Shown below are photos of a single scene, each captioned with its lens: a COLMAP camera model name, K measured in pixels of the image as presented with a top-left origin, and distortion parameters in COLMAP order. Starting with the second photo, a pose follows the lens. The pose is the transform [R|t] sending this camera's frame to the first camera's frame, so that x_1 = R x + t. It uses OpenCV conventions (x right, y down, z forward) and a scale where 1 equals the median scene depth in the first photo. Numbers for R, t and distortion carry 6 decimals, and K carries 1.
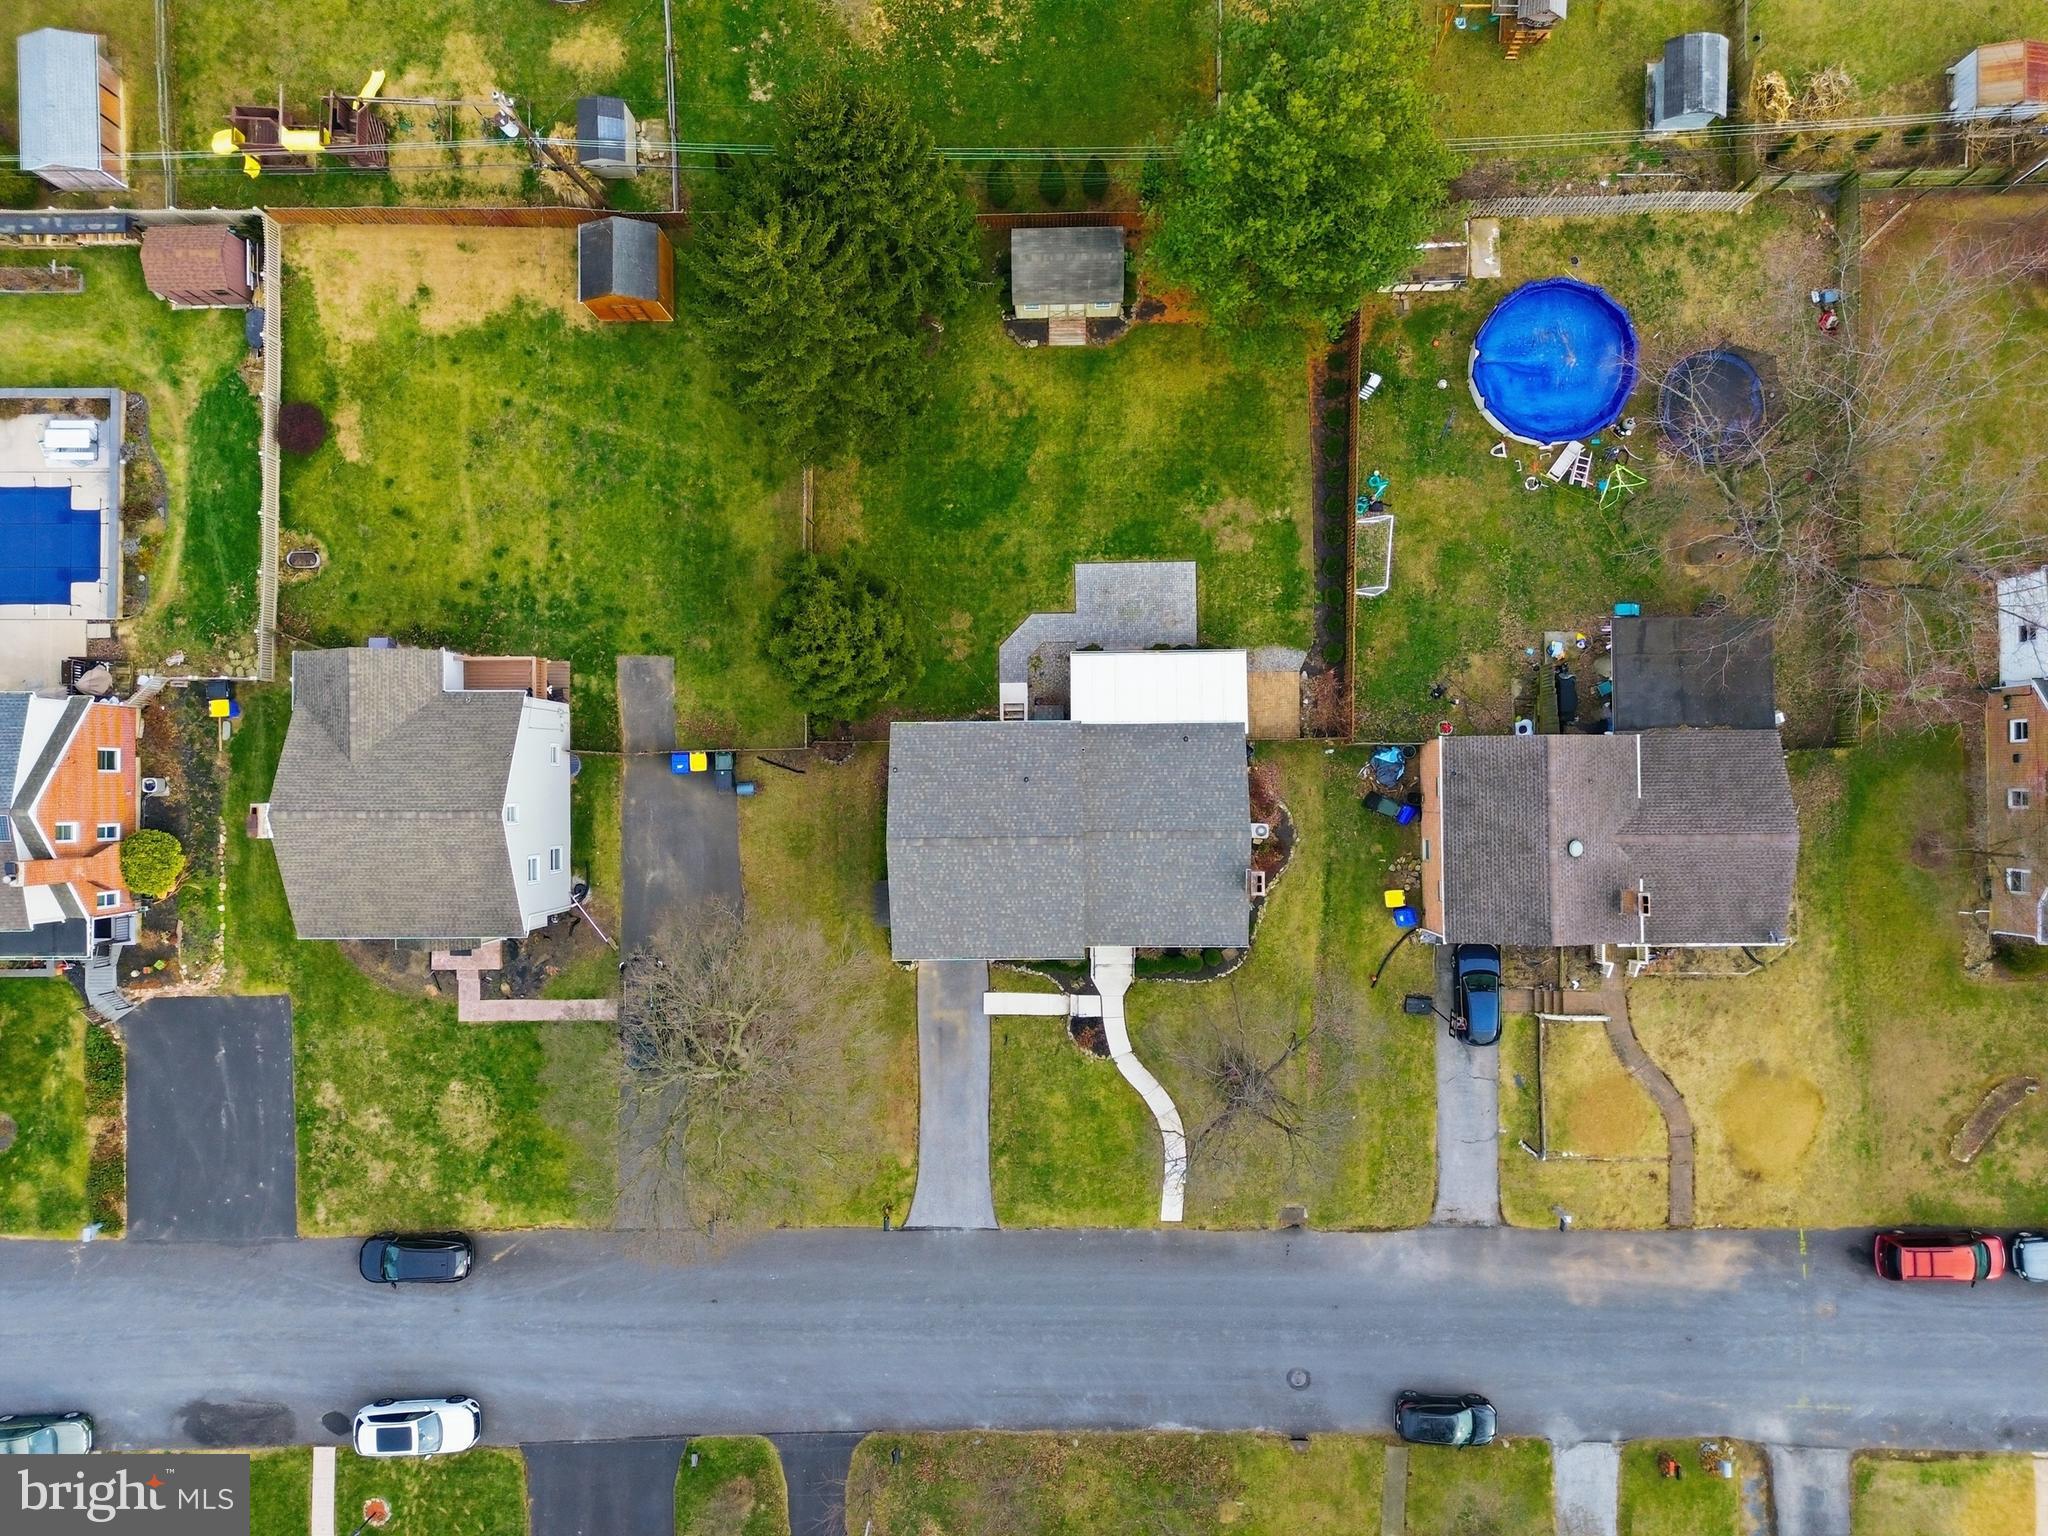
lens RADIAL K [[1552.1, 0, 1020.3], [0, 1552.1, 810.4], [0, 0, 1]] dist [0.105066, -0.116795]
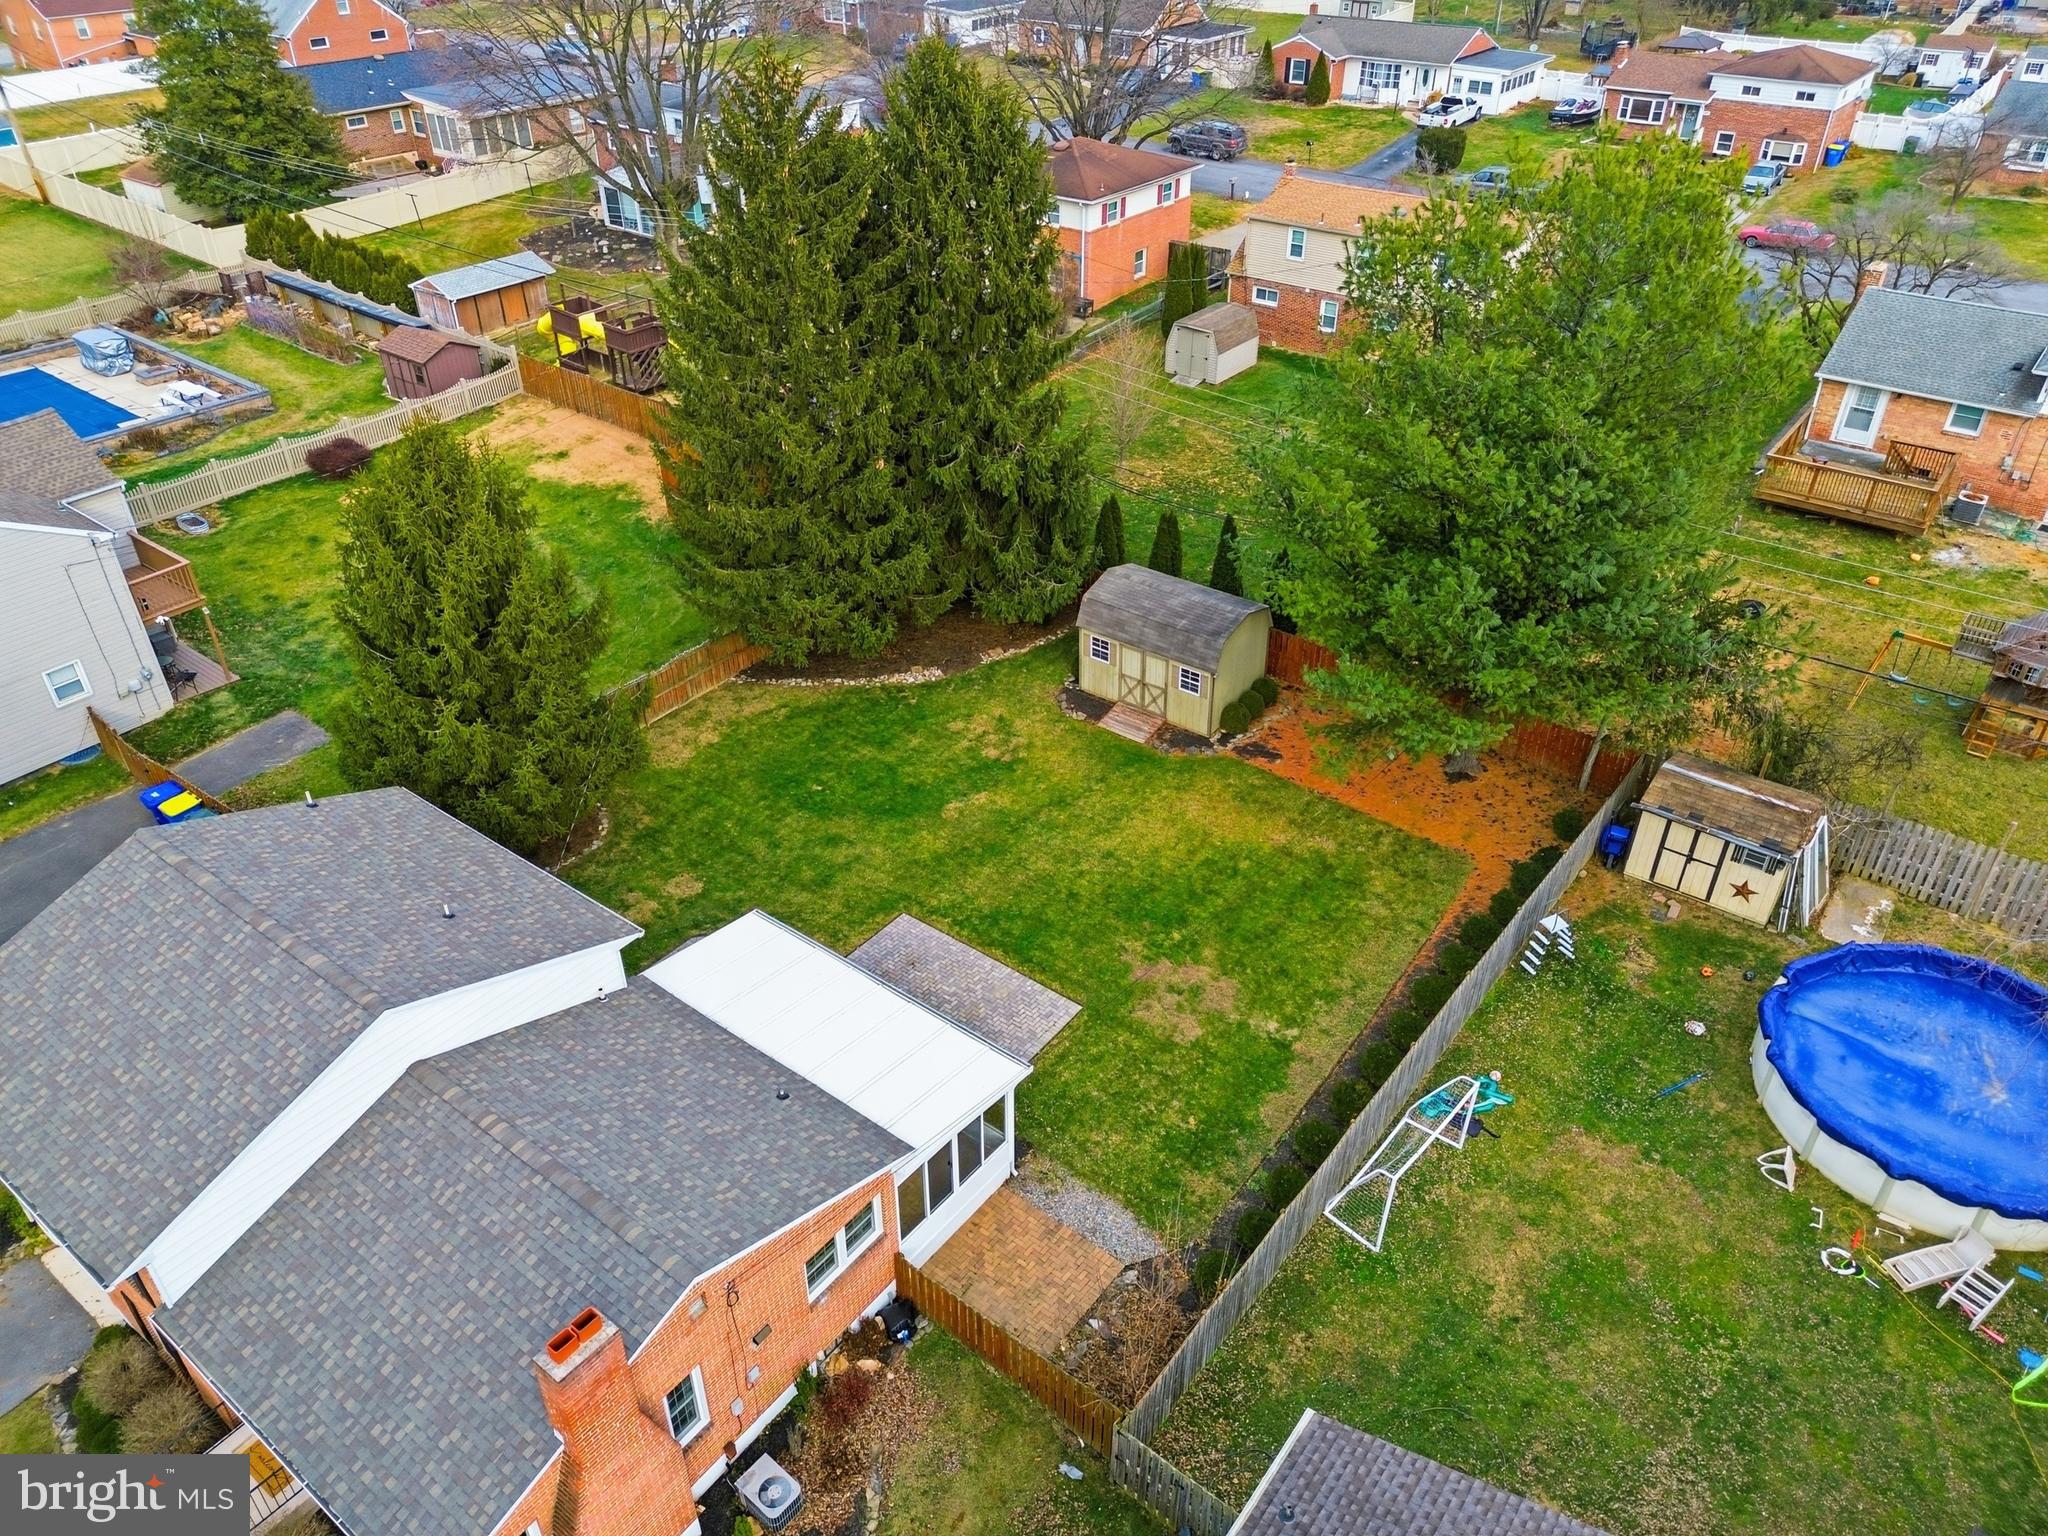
lens RADIAL K [[1448.5, 0, 1014.4], [0, 1448.5, 759.2], [0, 0, 1]] dist [0.092841, -0.094505]
pose [[0.781567, 0.364700, -0.506109, 0.302184], [-0.623804, 0.450849, -0.638439, 0.116669], [-0.004660, 0.814696, 0.579870, 0.660405]]
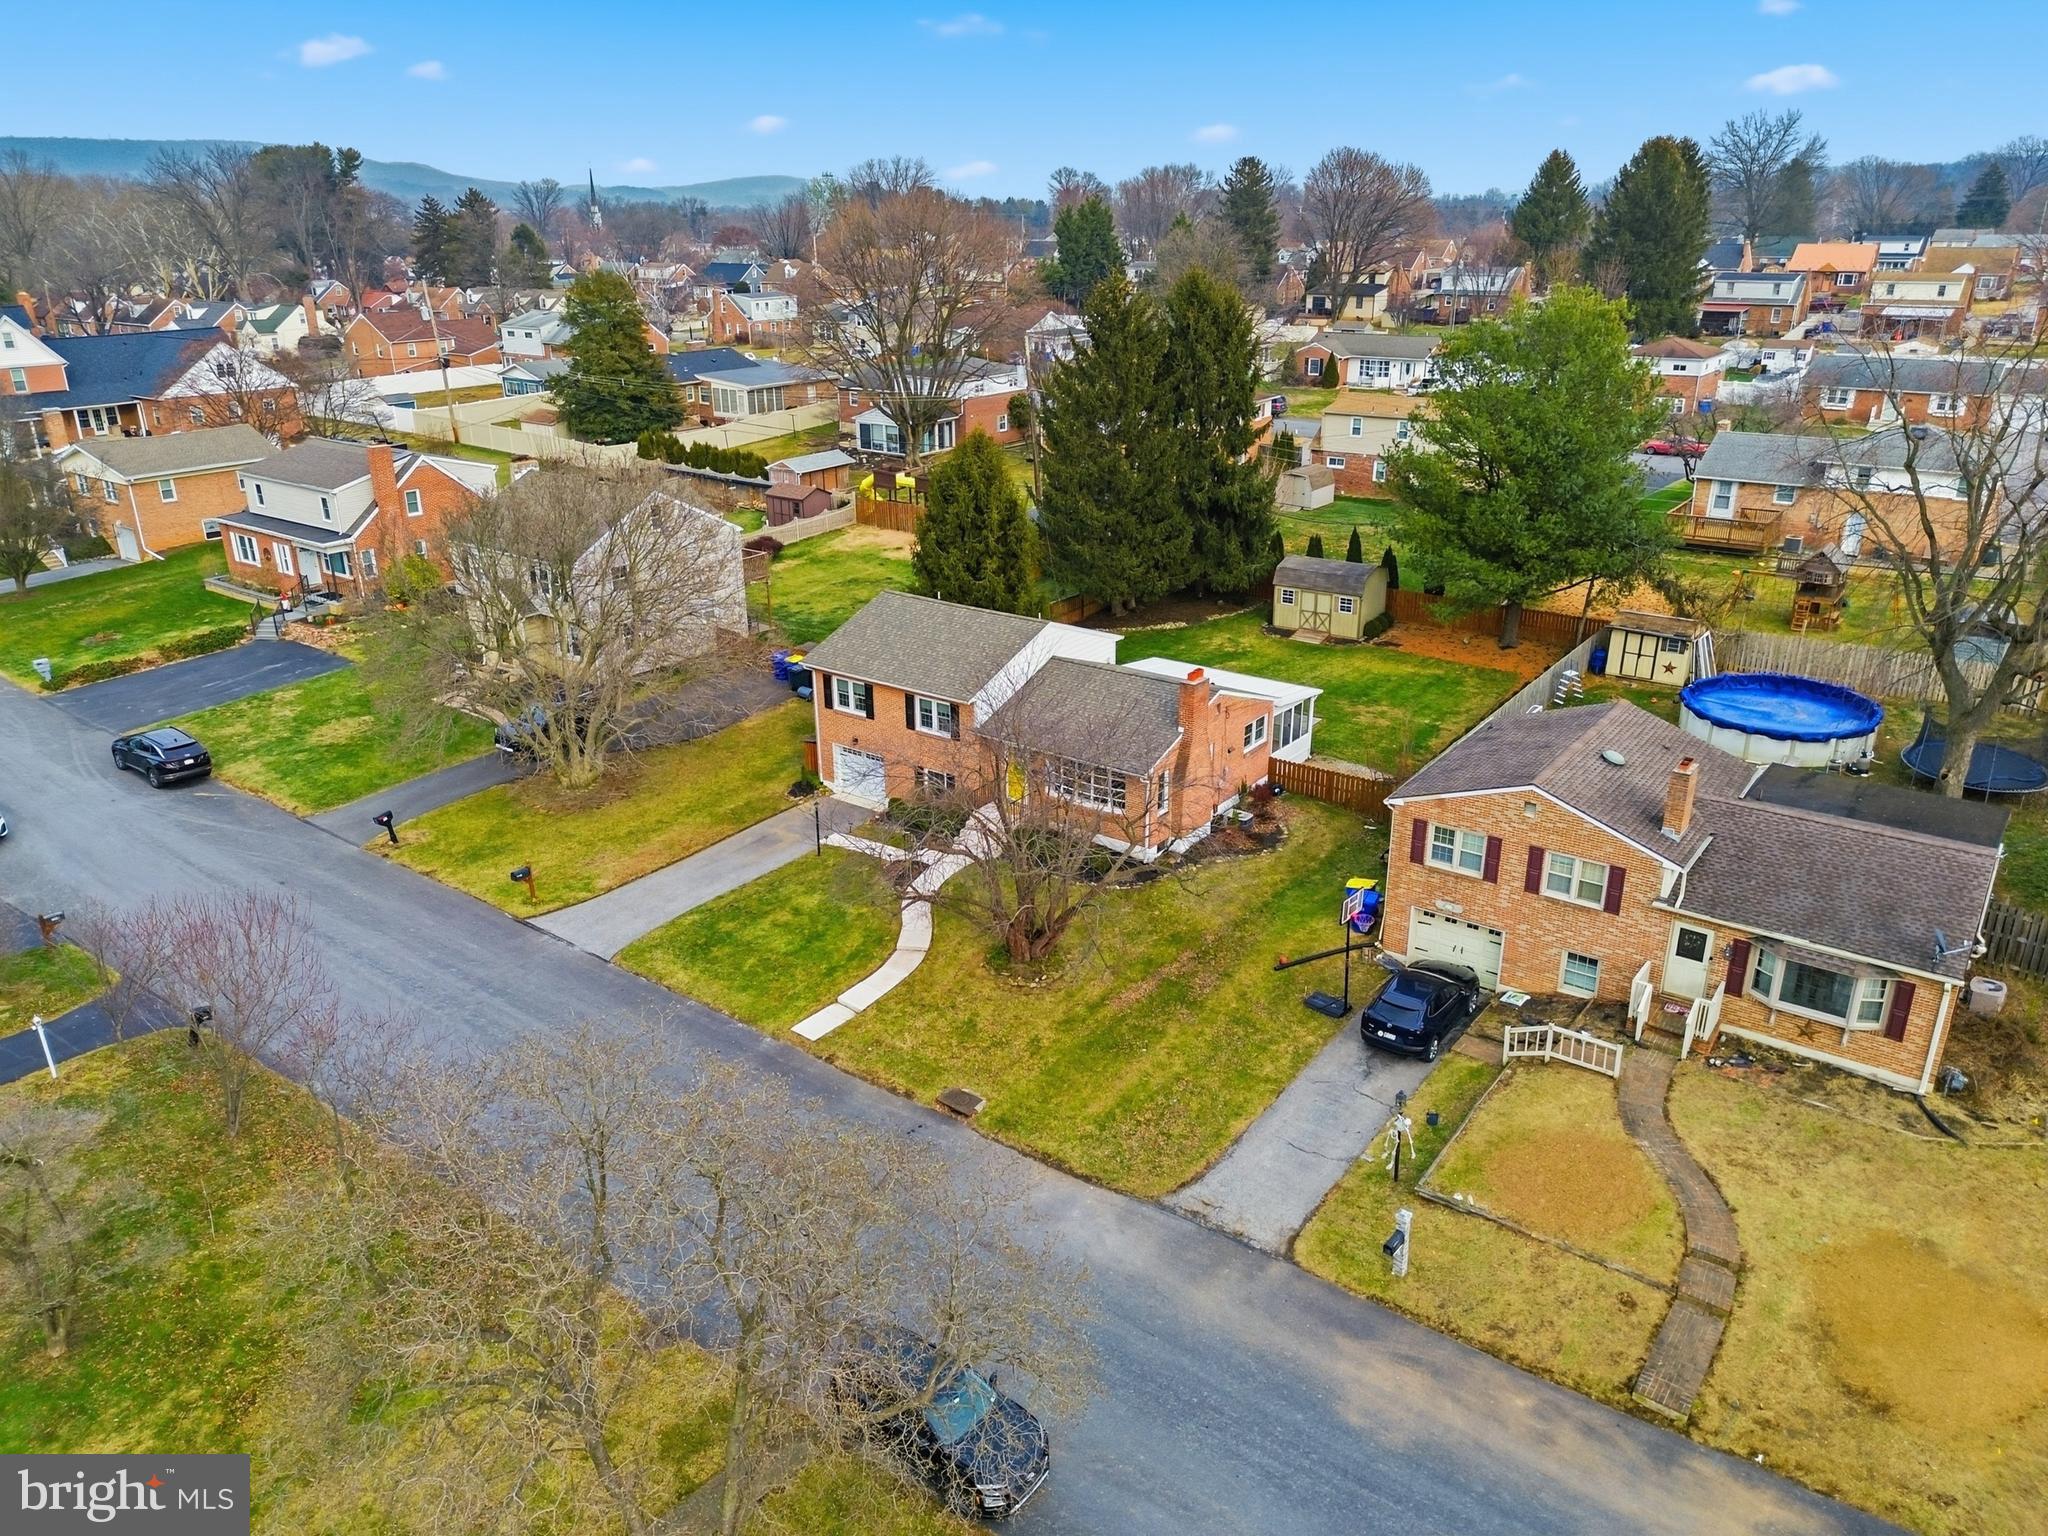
lens RADIAL K [[1448.5, 0, 1014.4], [0, 1448.5, 759.2], [0, 0, 1]] dist [0.092841, -0.094505]
pose [[0.795083, 0.232944, -0.559983, 0.459170], [-0.606495, 0.301129, -0.735857, 0.602115], [-0.002787, 0.924694, 0.380702, 0.686659]]
